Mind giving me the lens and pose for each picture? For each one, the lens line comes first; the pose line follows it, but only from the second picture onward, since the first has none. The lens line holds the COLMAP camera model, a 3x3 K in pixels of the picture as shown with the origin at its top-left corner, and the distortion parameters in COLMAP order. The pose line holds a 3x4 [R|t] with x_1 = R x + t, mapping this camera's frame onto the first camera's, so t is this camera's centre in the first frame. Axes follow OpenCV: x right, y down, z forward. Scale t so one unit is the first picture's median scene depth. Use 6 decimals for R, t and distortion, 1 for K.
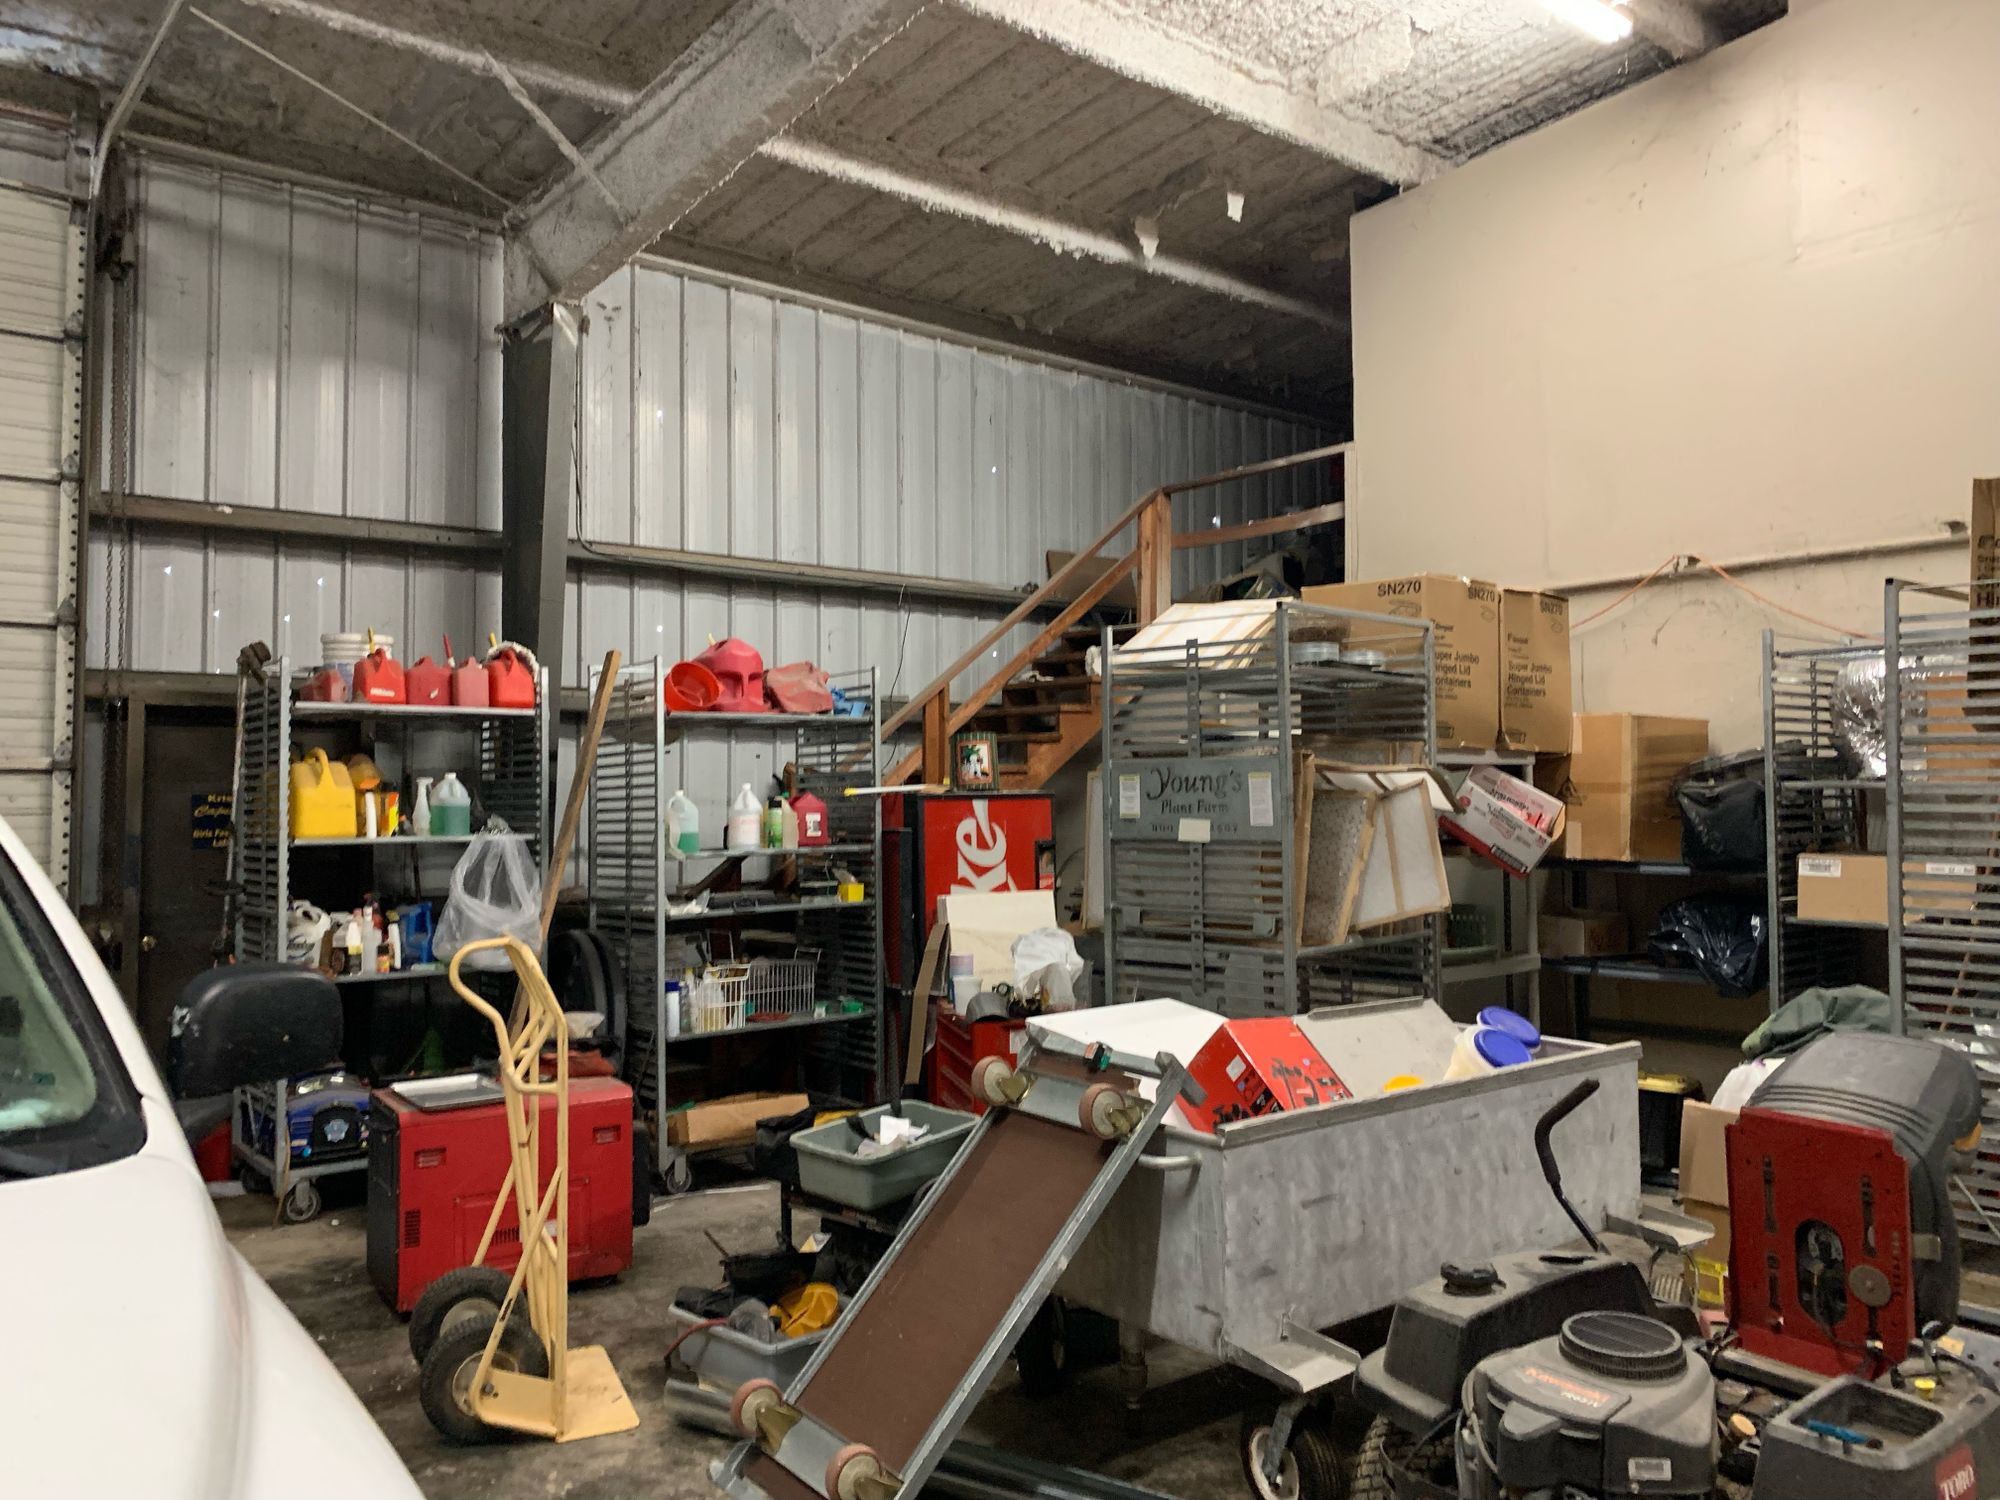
lens RADIAL K [[1518.9, 0, 1004.0], [0, 1518.9, 739.1], [0, 0, 1]] dist [0.078326, -0.110194]
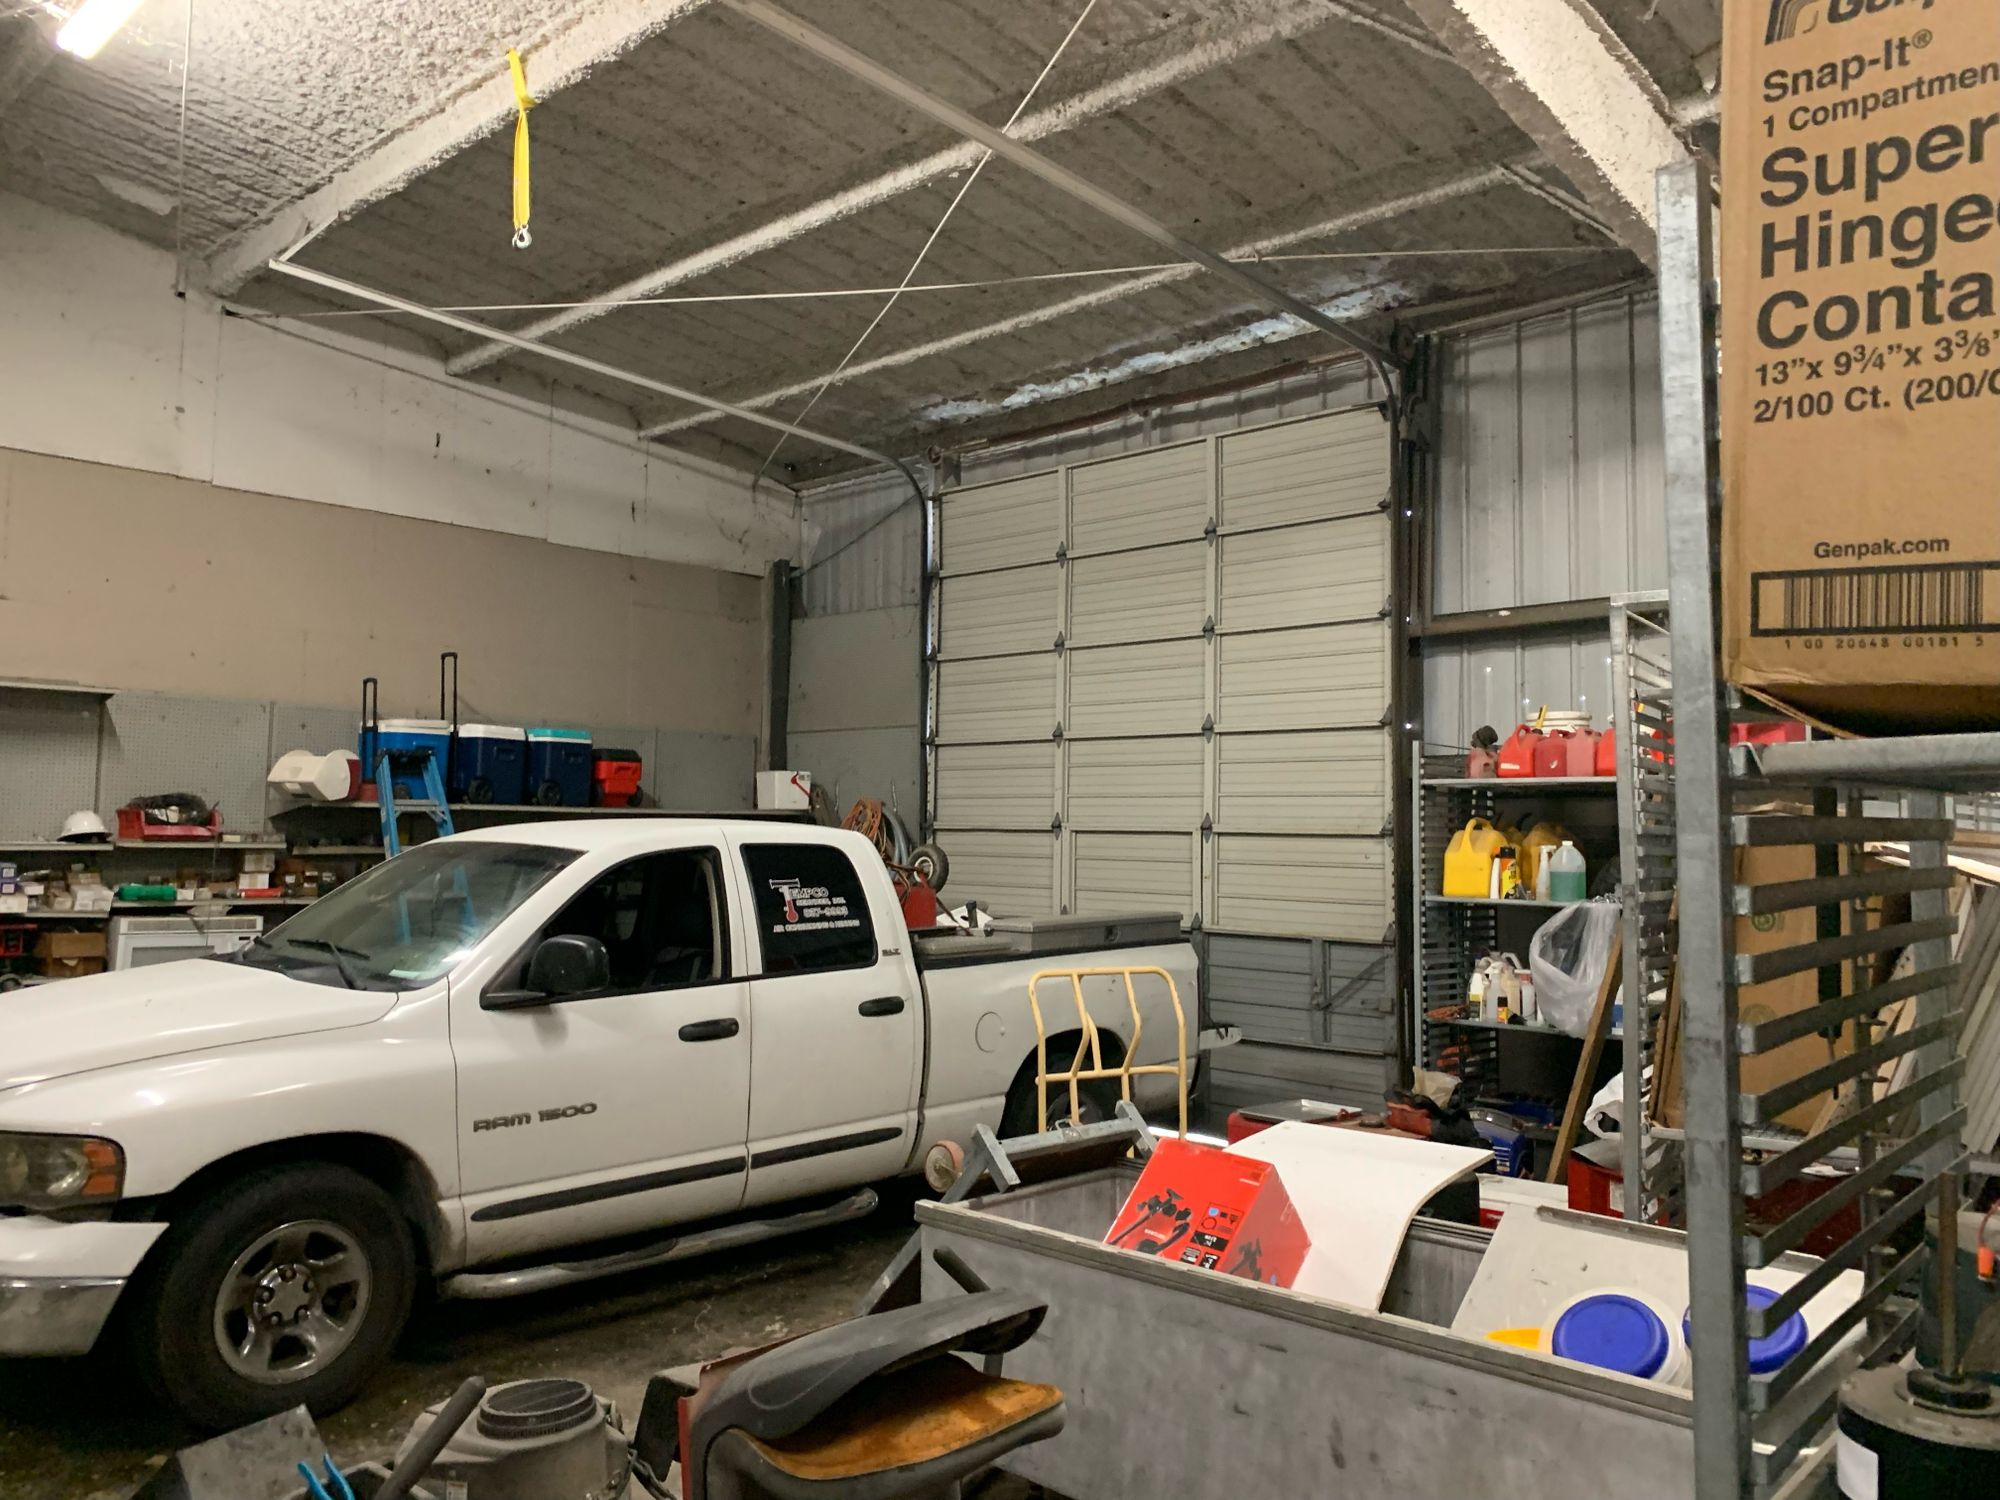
lens RADIAL K [[1518.9, 0, 1004.0], [0, 1518.9, 739.1], [0, 0, 1]] dist [0.078326, -0.110194]
pose [[0.219911, -0.069809, -0.973019, 0.577491], [0.027198, 0.997487, -0.065418, 0.011492], [0.975141, -0.012078, 0.221257, 0.403468]]
